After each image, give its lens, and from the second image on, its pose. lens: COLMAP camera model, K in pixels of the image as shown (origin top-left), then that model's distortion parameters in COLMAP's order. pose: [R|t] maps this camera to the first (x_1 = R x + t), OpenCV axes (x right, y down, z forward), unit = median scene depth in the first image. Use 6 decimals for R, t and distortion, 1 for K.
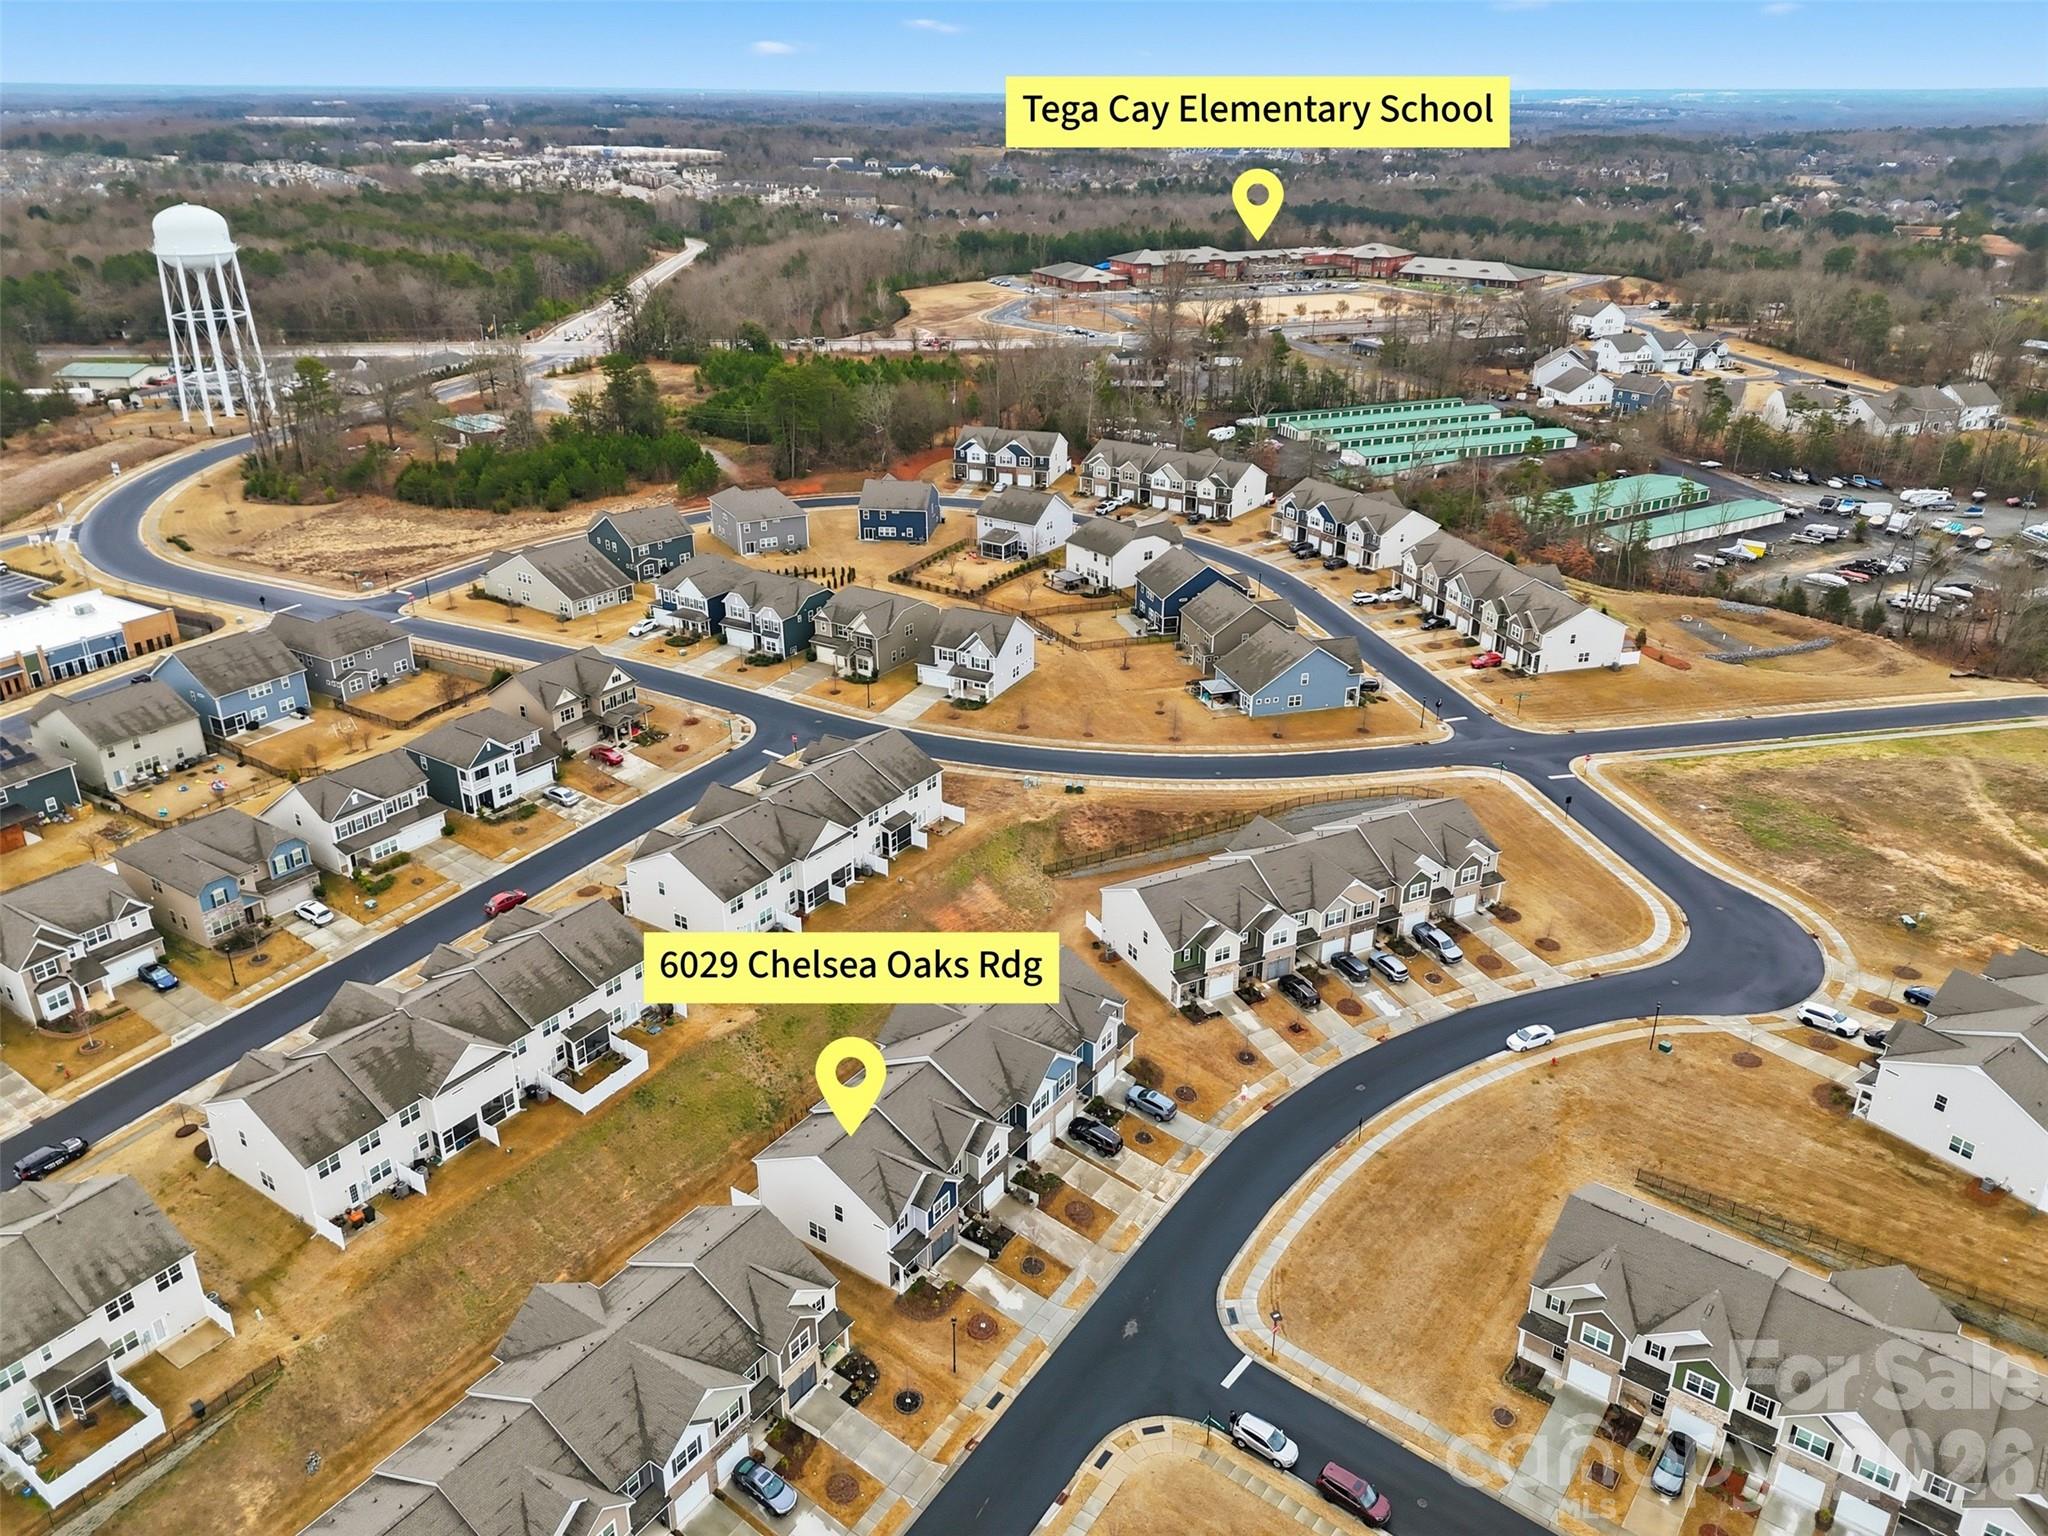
lens RADIAL K [[1450.5, 0, 1025.5], [0, 1450.5, 766.7], [0, 0, 1]] dist [0.056038, -0.004724]
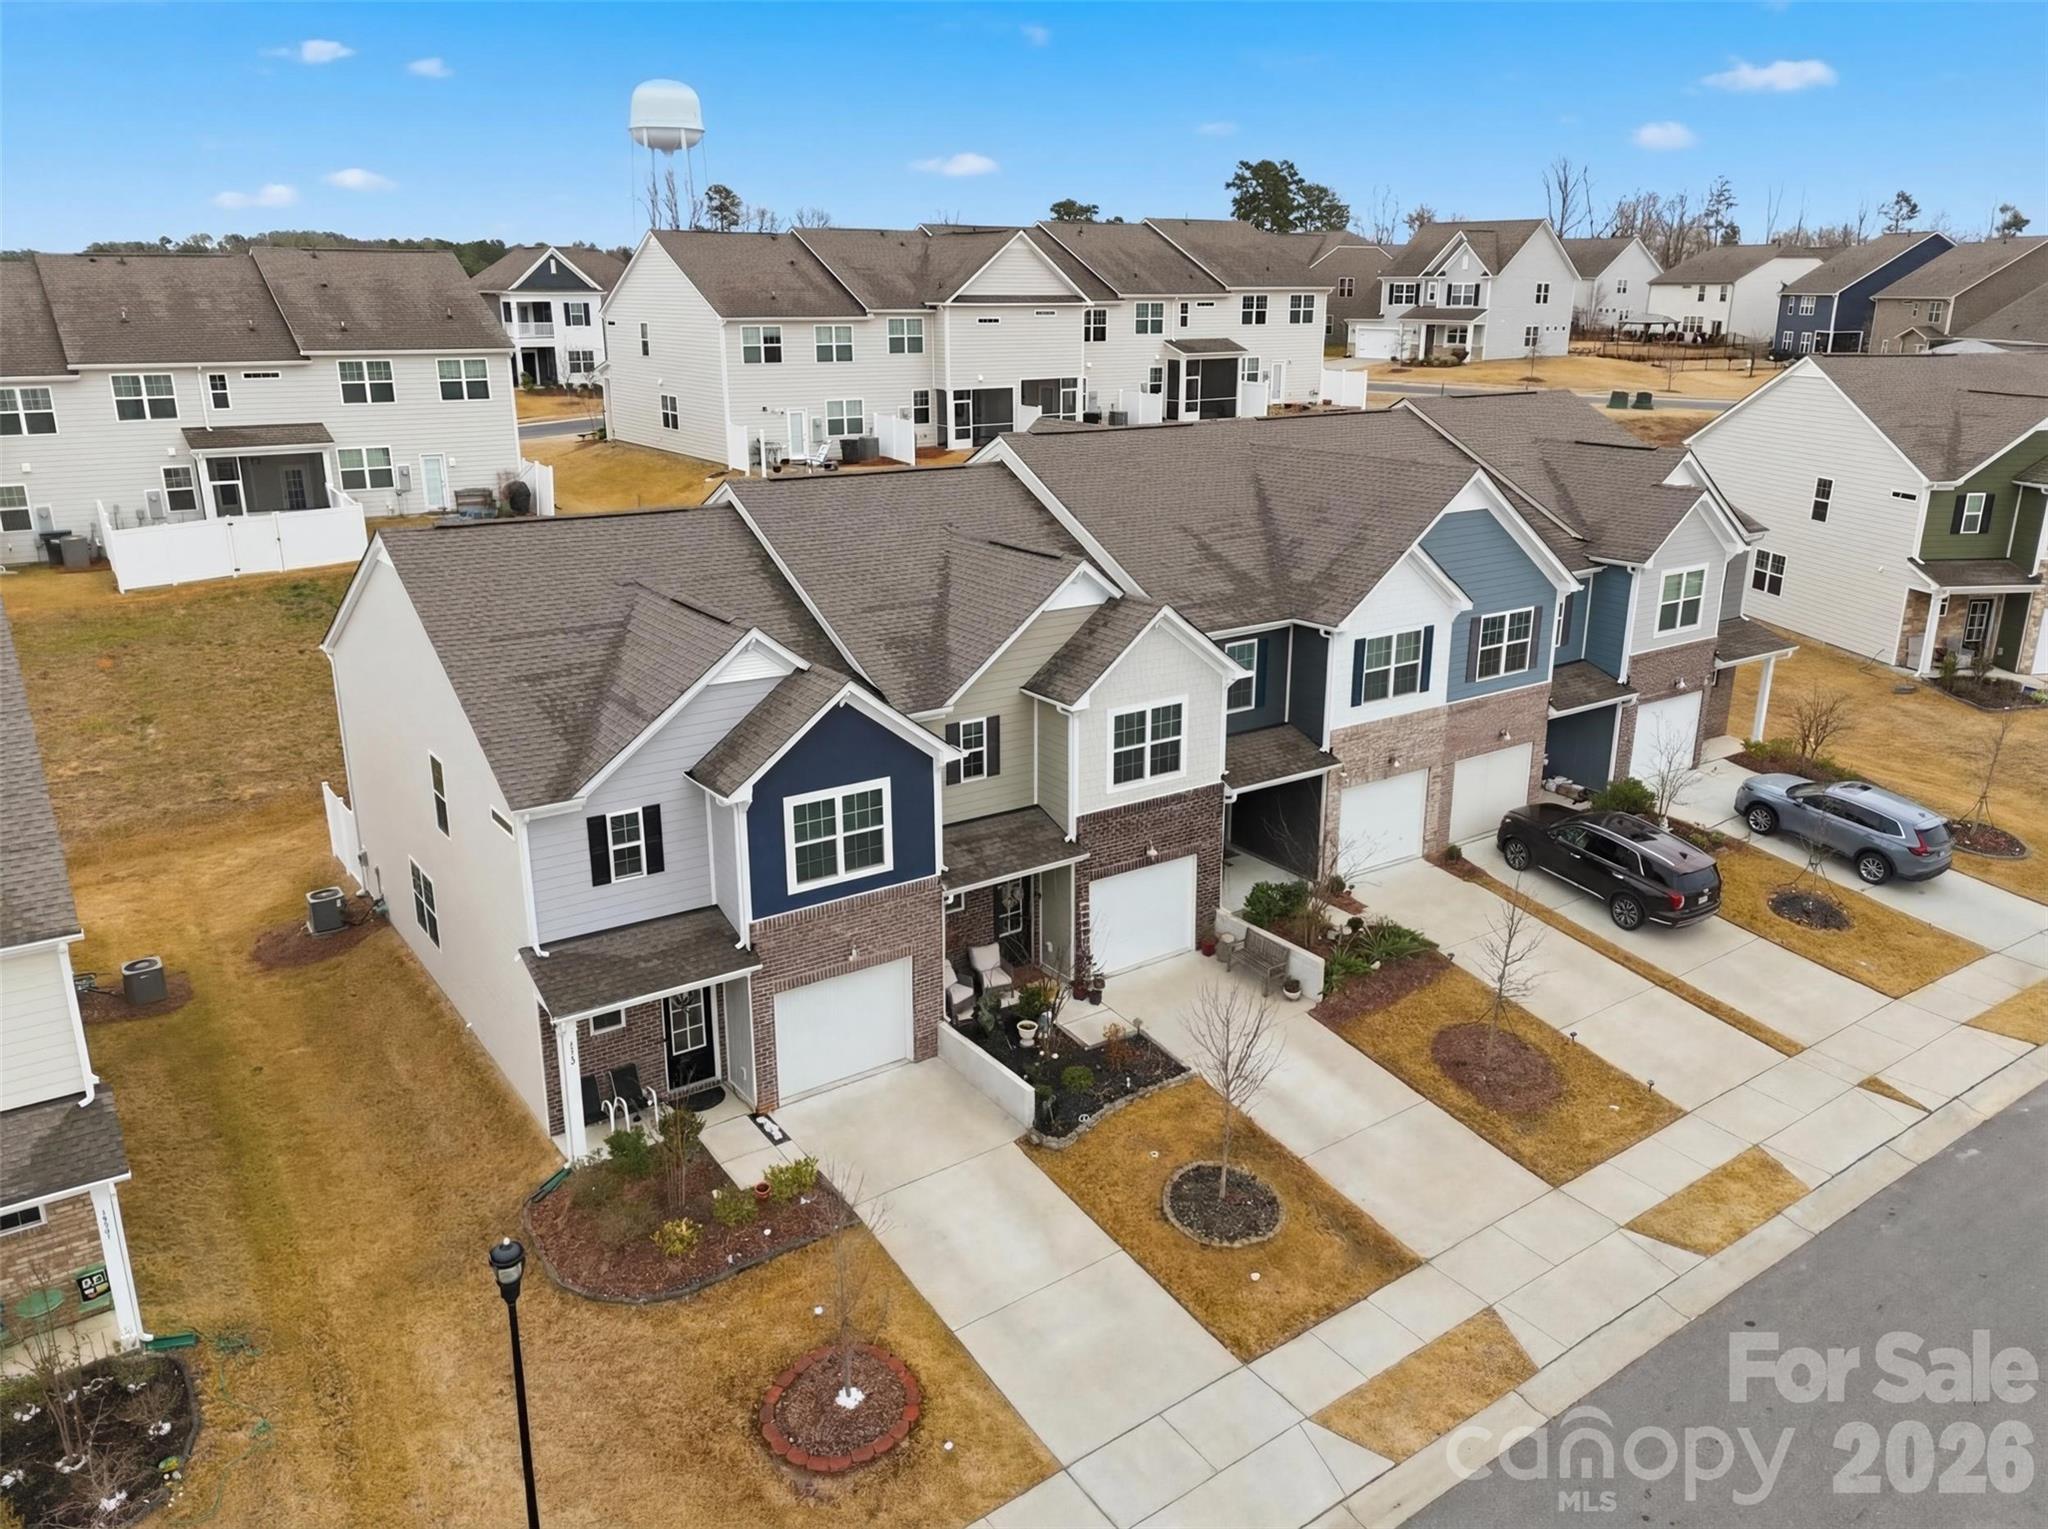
lens RADIAL K [[1450.5, 0, 1023.1], [0, 1450.5, 755.1], [0, 0, 1]] dist [0.056038, -0.004724]
pose [[0.930018, 0.093009, -0.355551, 0.037829], [-0.137161, 0.985386, -0.101002, 0.245252], [0.340961, 0.142702, 0.929183, 0.636166]]
